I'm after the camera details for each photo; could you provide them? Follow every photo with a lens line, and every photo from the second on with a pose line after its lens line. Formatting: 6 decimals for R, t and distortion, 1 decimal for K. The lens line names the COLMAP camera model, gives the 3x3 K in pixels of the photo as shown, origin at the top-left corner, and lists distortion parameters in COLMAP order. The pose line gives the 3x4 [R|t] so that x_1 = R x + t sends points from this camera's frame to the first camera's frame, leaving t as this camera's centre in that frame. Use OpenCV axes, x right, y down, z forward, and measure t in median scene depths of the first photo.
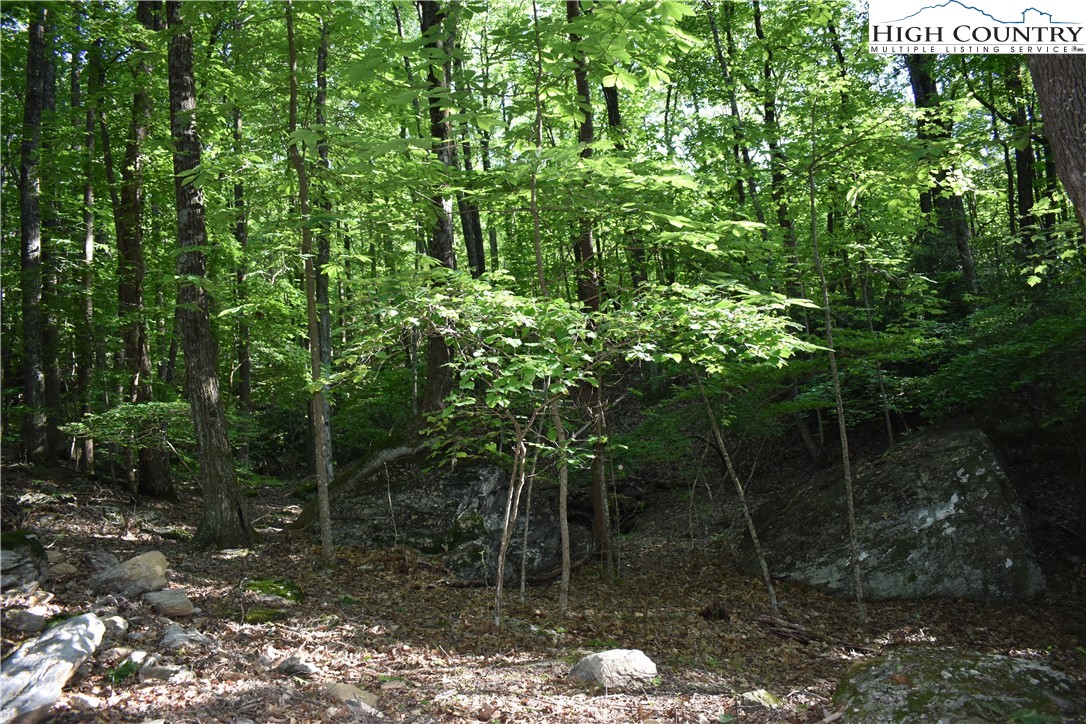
lens RADIAL K [[869.6, 0, 540.9], [0, 869.6, 360.0], [0, 0, 1]] dist [-0.080638, 0.004352]
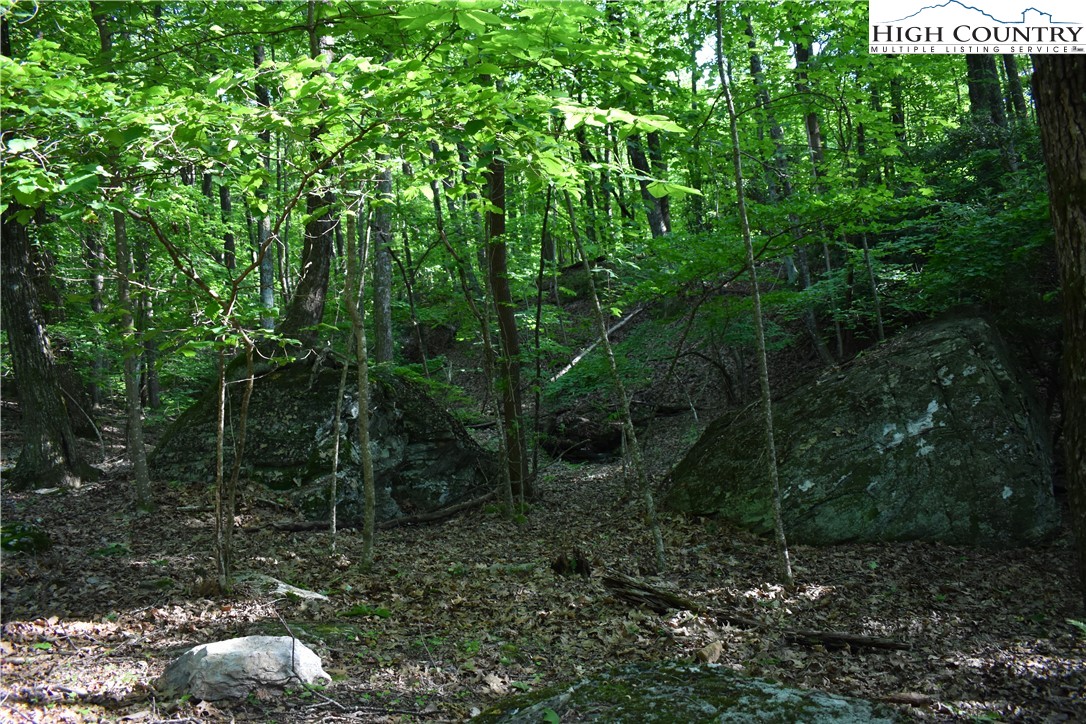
lens RADIAL K [[869.6, 0, 544.7], [0, 869.6, 365.0], [0, 0, 1]] dist [-0.080638, 0.004352]
pose [[0.996550, -0.029036, -0.077750, 0.205945], [0.035176, 0.996270, 0.078798, 0.055076], [0.075172, -0.081261, 0.993854, 0.235582]]
